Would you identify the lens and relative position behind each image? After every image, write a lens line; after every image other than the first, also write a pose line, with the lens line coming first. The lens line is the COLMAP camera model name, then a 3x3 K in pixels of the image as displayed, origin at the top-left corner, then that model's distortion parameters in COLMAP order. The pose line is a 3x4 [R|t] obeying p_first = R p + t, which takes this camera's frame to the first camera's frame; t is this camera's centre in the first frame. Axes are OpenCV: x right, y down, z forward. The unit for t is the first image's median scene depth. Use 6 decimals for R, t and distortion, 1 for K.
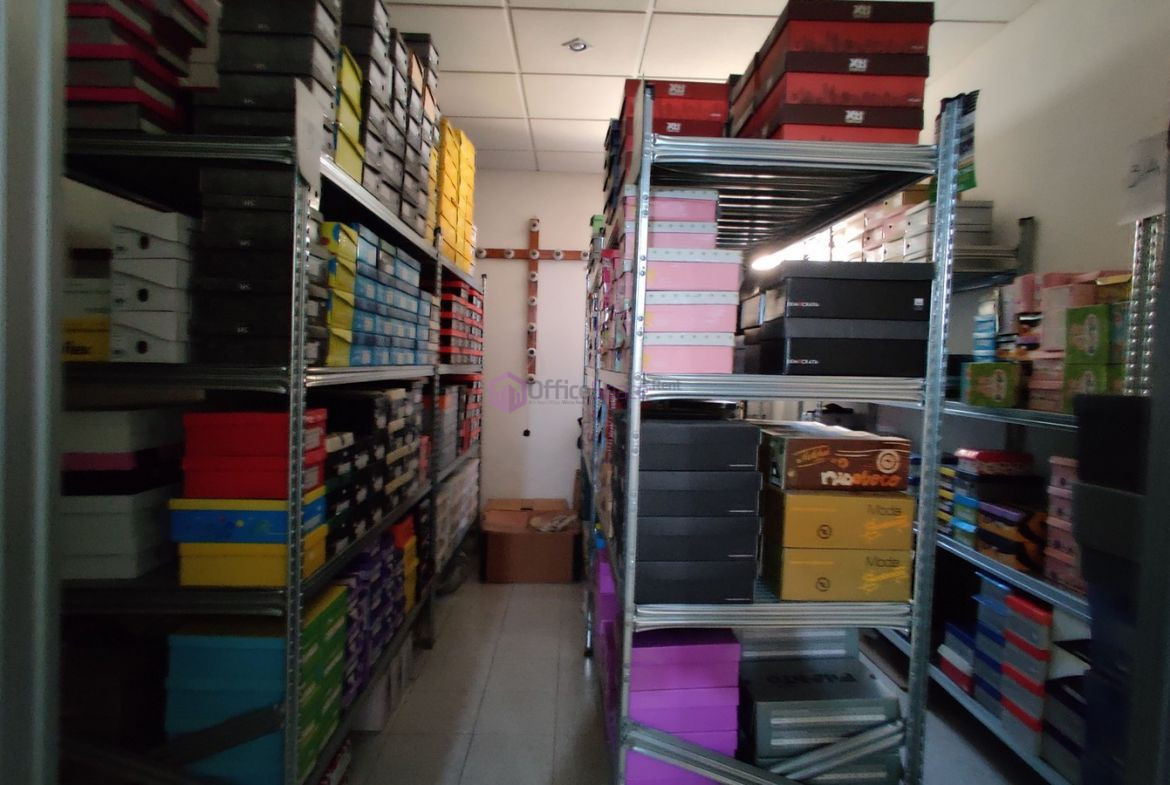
lens RADIAL K [[626.0, 0, 585.0], [0, 626.0, 392.5], [0, 0, 1]] dist [-0.019061, 0.000456]
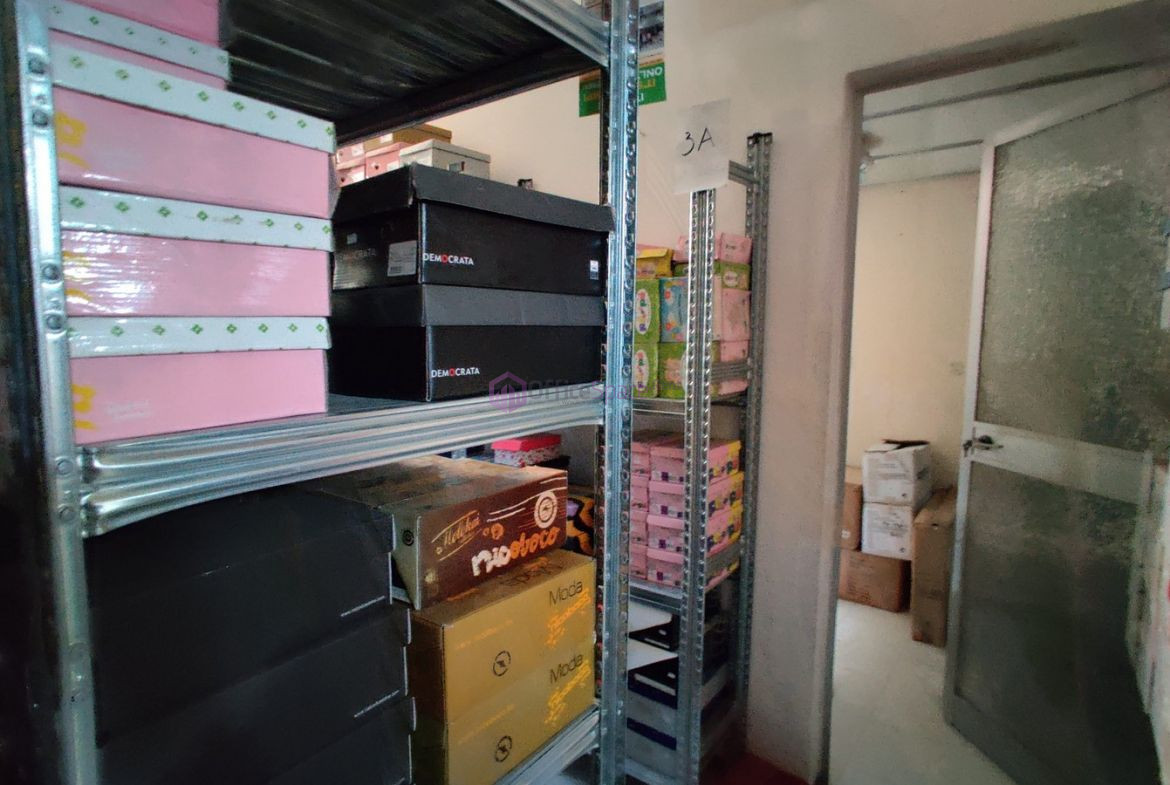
lens RADIAL K [[626.0, 0, 585.0], [0, 626.0, 392.5], [0, 0, 1]] dist [-0.019061, 0.000456]
pose [[0.604649, -0.104870, 0.789558, 0.003570], [0.061348, 0.994481, 0.085108, -0.065933], [-0.794126, -0.003023, 0.607746, 0.568405]]
